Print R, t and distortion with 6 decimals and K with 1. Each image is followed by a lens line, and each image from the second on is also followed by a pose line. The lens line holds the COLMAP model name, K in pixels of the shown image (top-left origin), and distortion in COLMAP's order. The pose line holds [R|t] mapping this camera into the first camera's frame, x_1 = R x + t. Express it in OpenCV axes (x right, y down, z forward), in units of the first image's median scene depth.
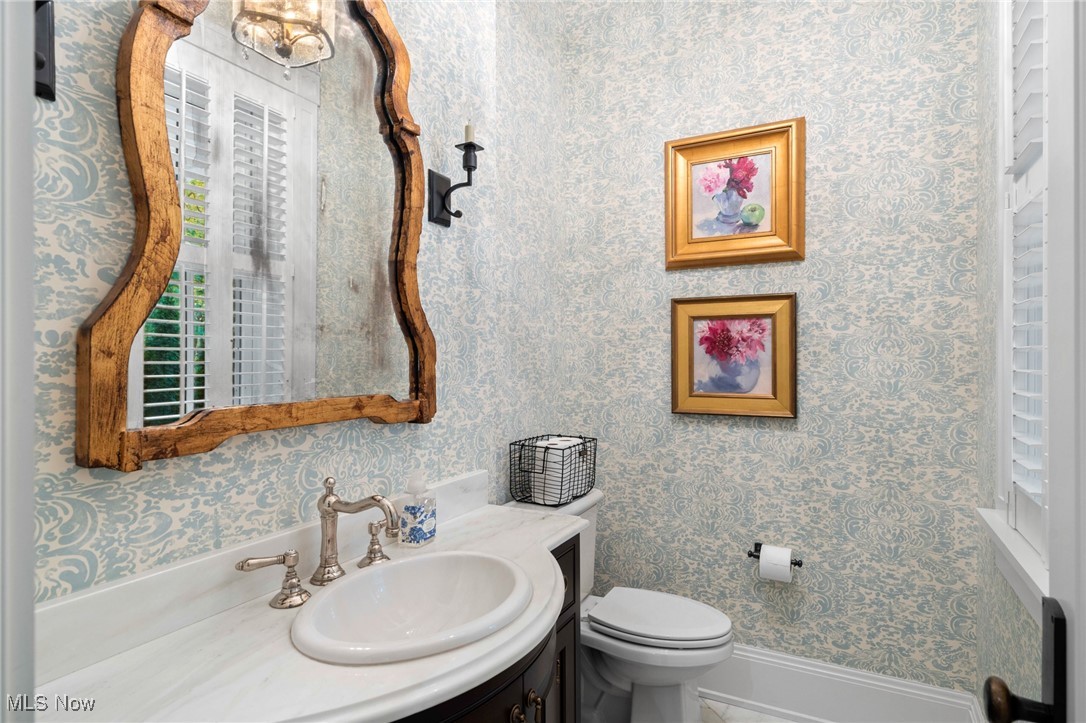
lens RADIAL K [[580.8, 0, 544.9], [0, 580.8, 364.3], [0, 0, 1]] dist [0.005580, 0.000675]
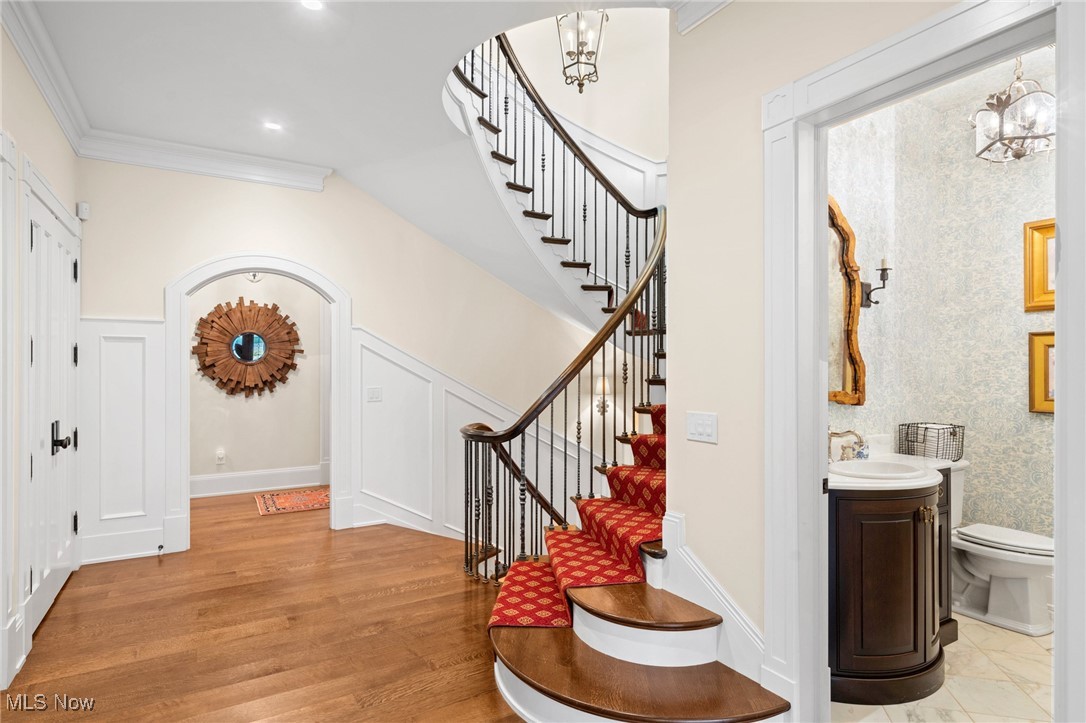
lens RADIAL K [[580.8, 0, 544.9], [0, 580.8, 364.3], [0, 0, 1]] dist [0.005580, 0.000675]
pose [[0.853406, 0.002697, -0.521239, -0.059753], [-0.007331, 0.999950, -0.006830, -0.017760], [0.521195, 0.009650, 0.853383, -0.979753]]
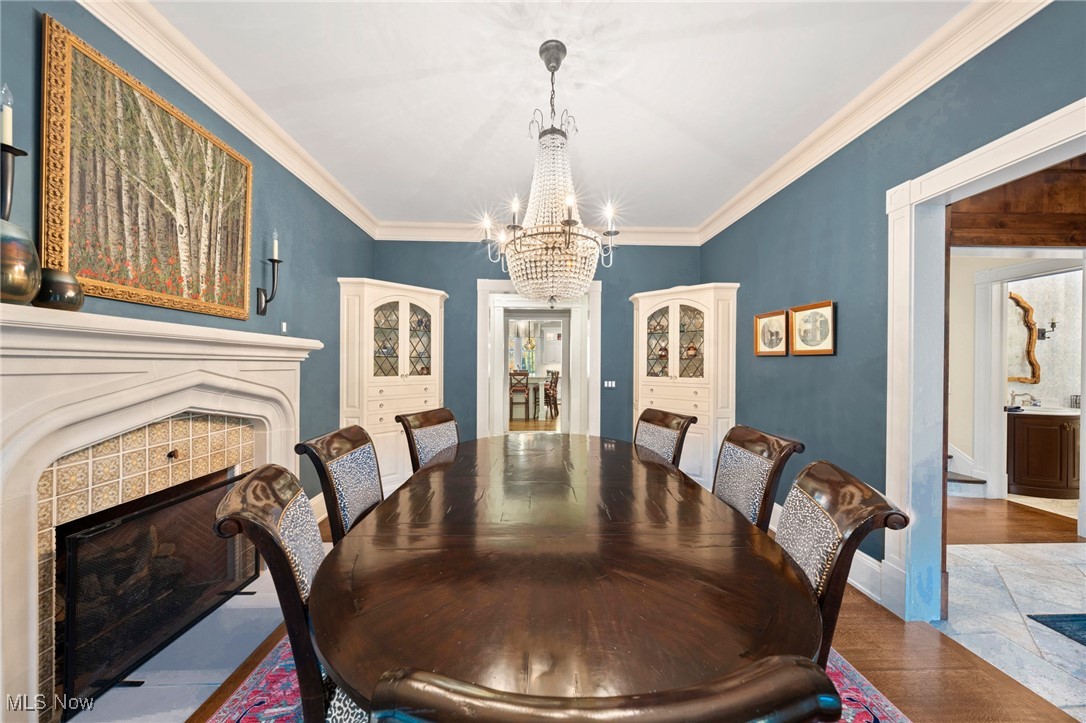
lens RADIAL K [[370.7, 0, 543.0], [0, 370.7, 361.5], [0, 0, 1]] dist [-0.001726, 0.000113]
pose [[0.494211, 0.010570, -0.869278, 0.297477], [-0.016123, 0.999866, 0.002992, -0.017447], [0.869193, 0.012537, 0.494314, -2.801748]]
